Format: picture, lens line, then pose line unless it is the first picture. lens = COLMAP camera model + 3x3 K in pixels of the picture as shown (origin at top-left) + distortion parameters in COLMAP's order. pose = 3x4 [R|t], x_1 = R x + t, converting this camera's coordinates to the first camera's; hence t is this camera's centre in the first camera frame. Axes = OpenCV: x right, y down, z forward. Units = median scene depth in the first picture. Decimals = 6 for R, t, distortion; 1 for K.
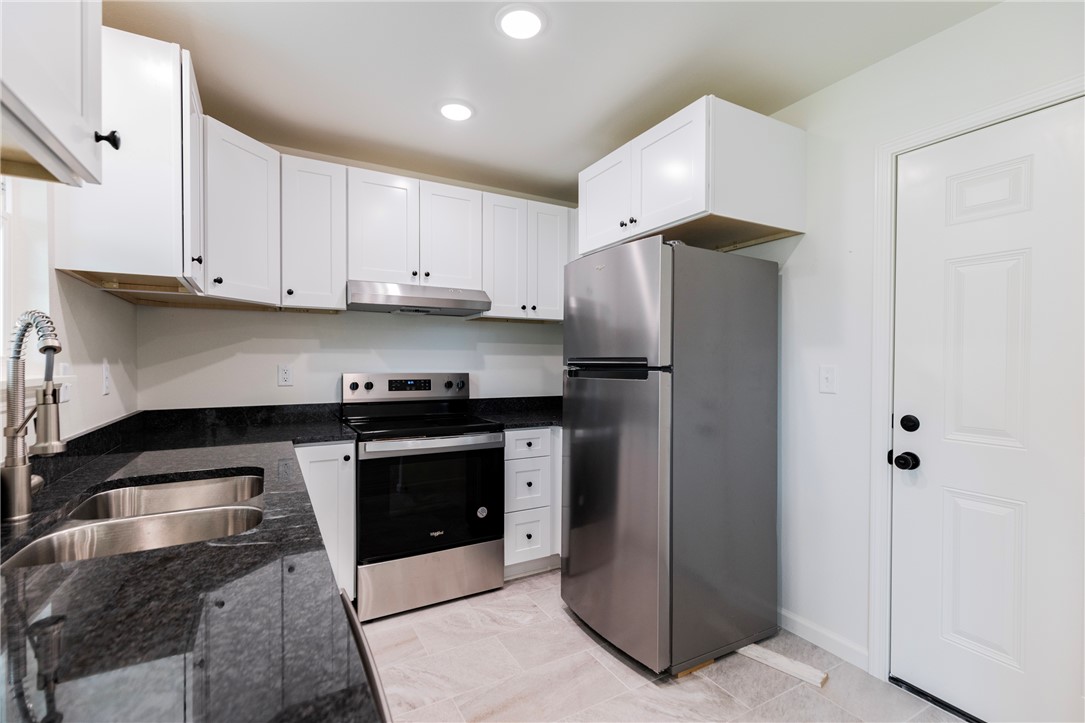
lens RADIAL K [[502.3, 0, 549.0], [0, 502.3, 361.1], [0, 0, 1]] dist [0.006122, -0.001376]
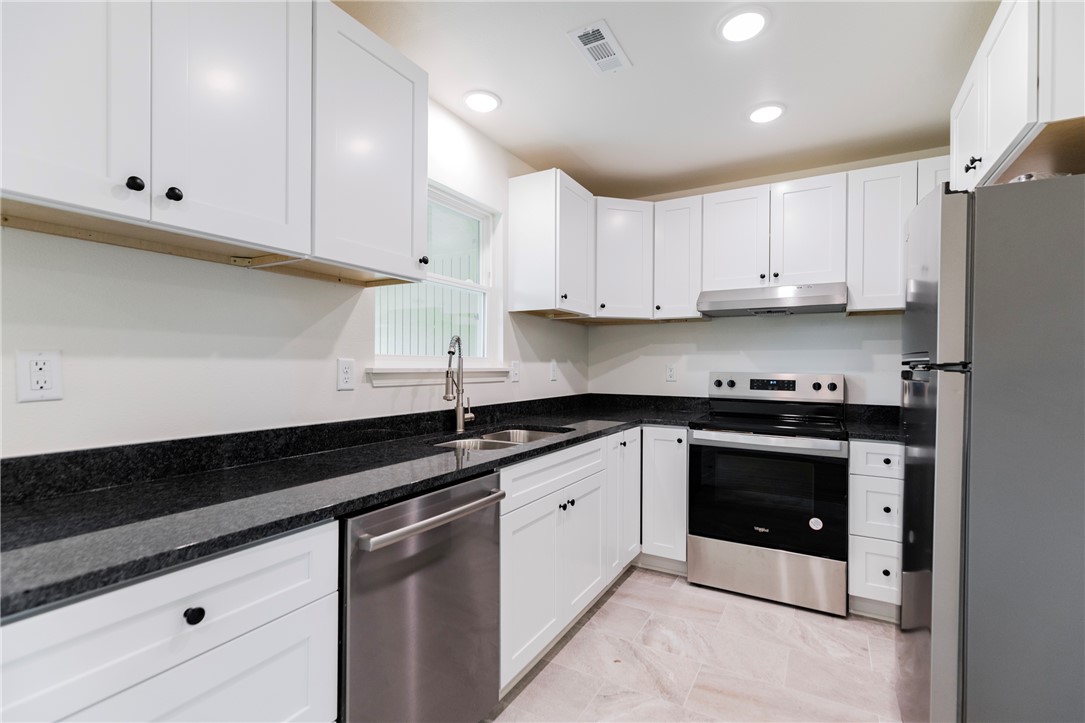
lens RADIAL K [[487.0, 0, 543.0], [0, 487.0, 364.2], [0, 0, 1]] dist [-0.000295, 0.000219]
pose [[0.497481, 0.001281, -0.867474, 0.403614], [-0.005301, 0.999985, -0.001563, 0.011108], [0.867459, 0.005376, 0.497480, 0.117439]]
